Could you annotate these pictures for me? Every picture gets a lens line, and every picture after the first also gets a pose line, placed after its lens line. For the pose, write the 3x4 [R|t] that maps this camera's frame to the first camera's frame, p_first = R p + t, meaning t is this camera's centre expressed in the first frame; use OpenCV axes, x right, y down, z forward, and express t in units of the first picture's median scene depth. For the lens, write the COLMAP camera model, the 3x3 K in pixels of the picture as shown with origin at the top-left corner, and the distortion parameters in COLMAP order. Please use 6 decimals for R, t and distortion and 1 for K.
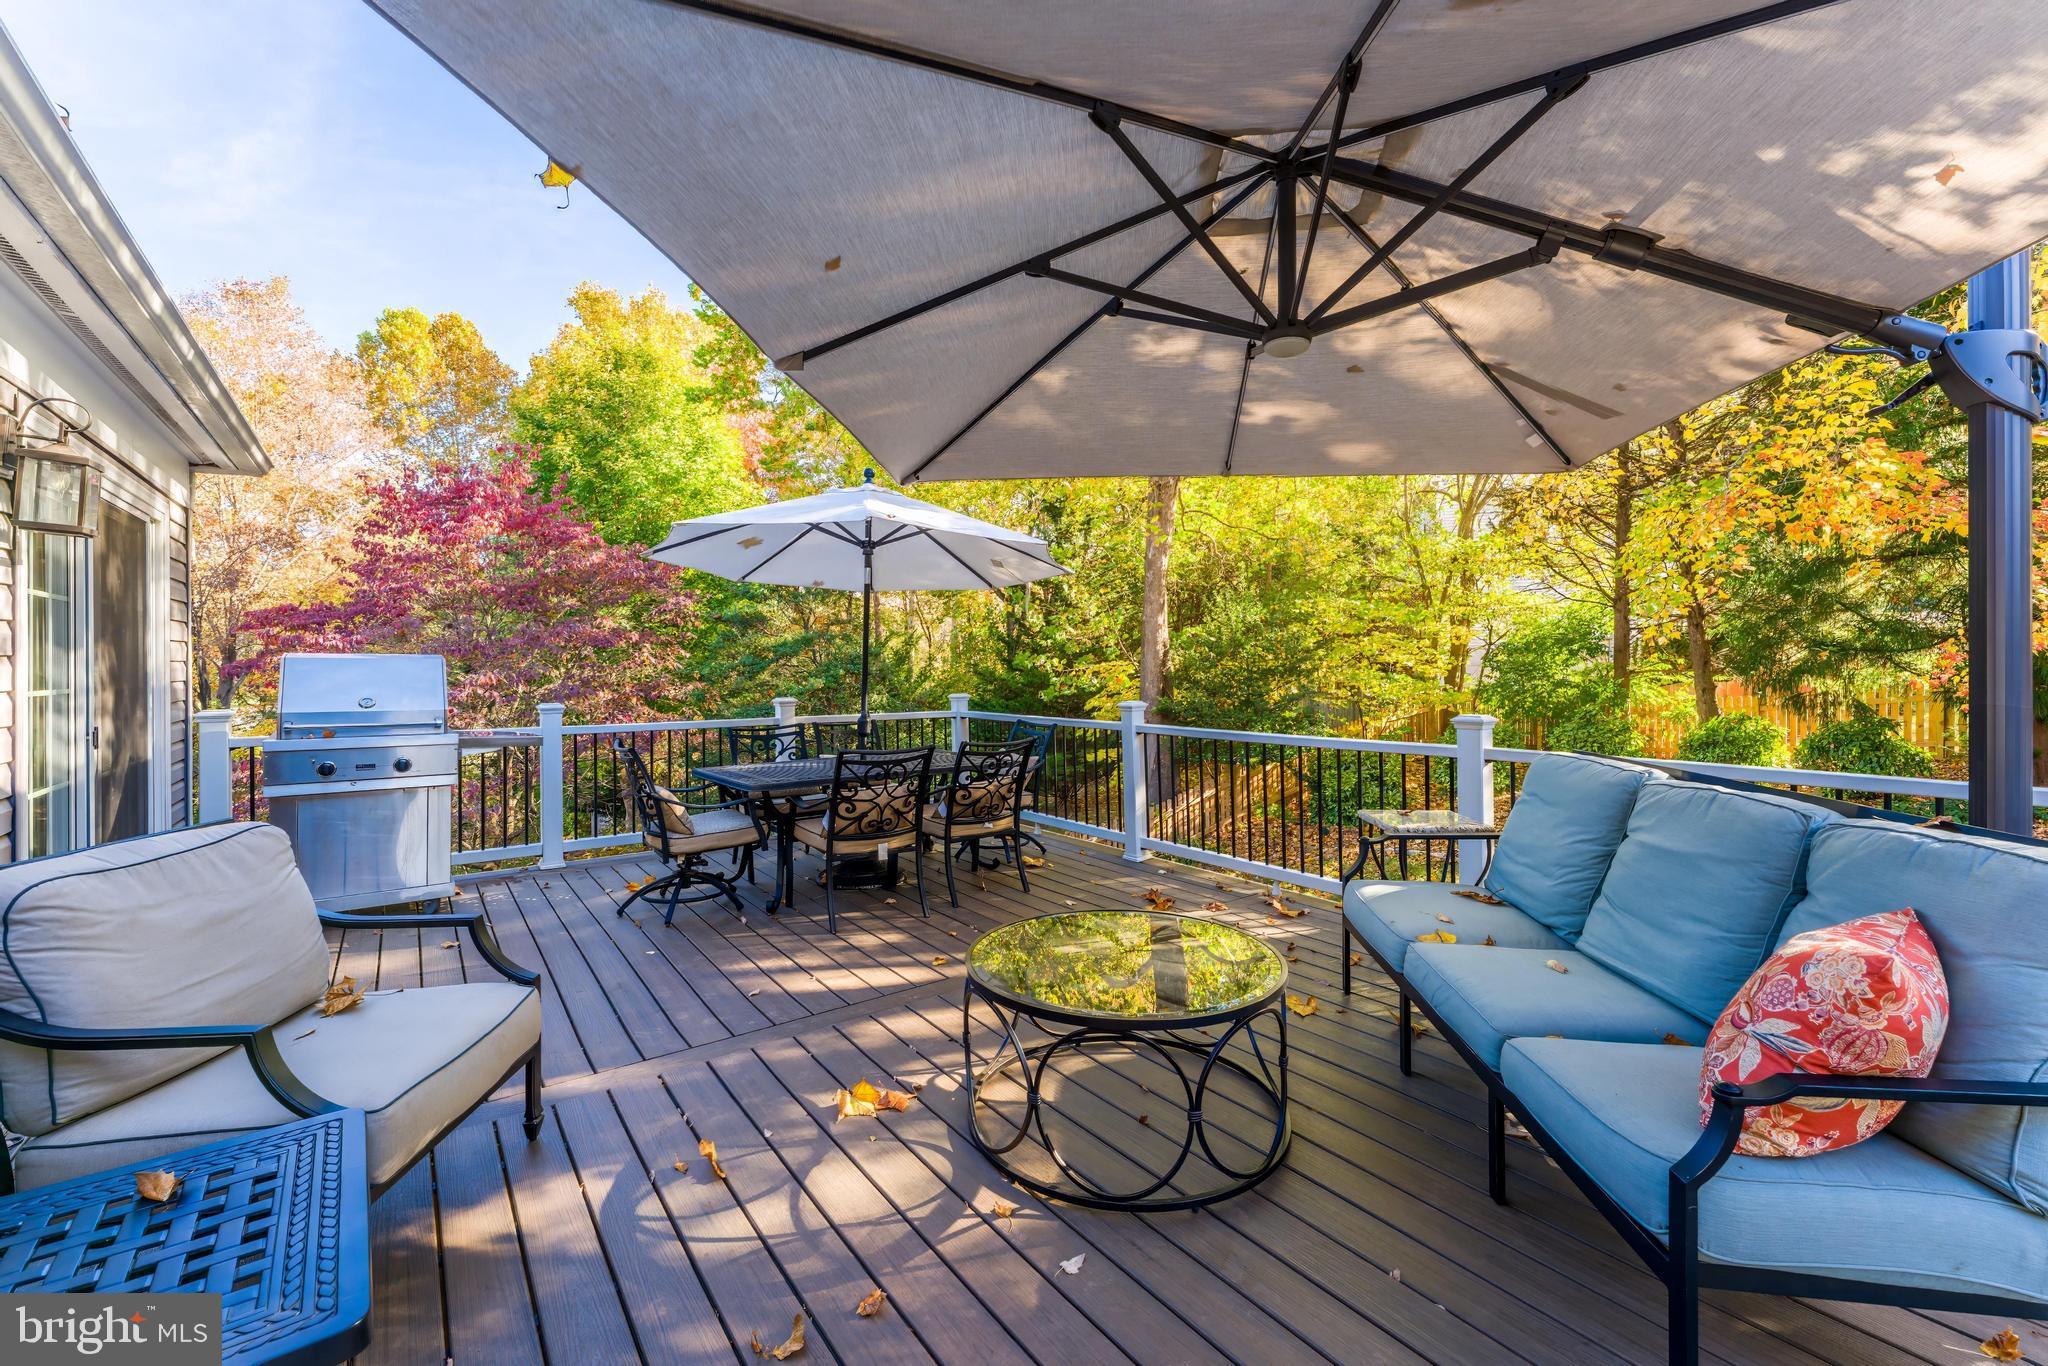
lens RADIAL K [[819.9, 0, 1024.4], [0, 819.9, 672.8], [0, 0, 1]] dist [-0.003442, -0.005451]
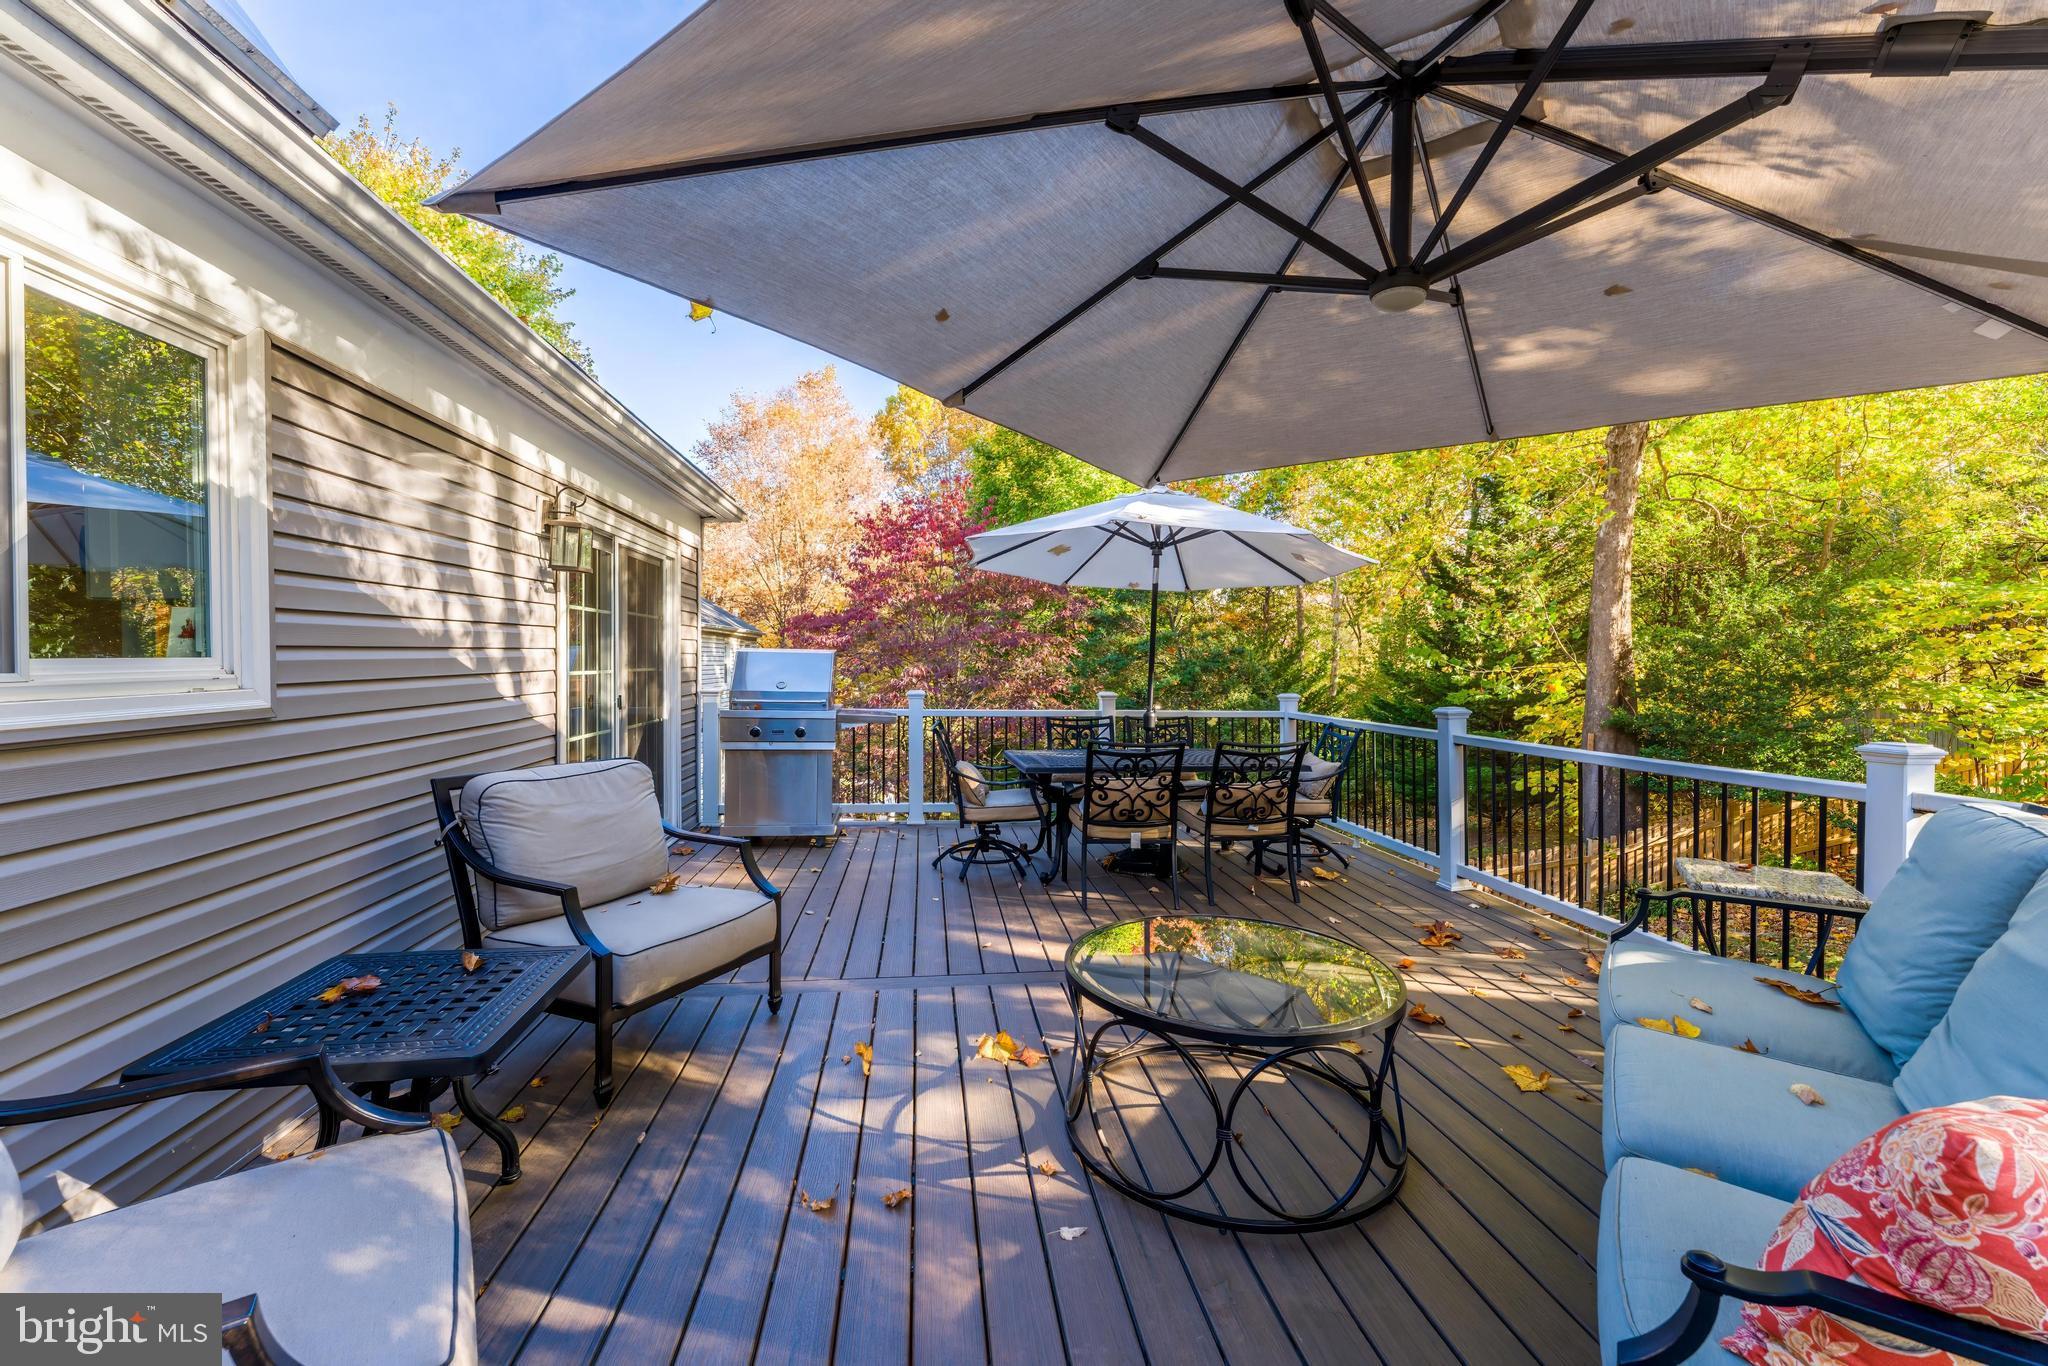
lens RADIAL K [[817.2, 0, 1031.1], [0, 817.2, 677.8], [0, 0, 1]] dist [-0.000598, -0.004873]
pose [[0.868375, 0.022130, -0.495413, 0.232559], [-0.017935, 0.999752, 0.013221, -0.000719], [0.495583, -0.002595, 0.868557, 0.029317]]
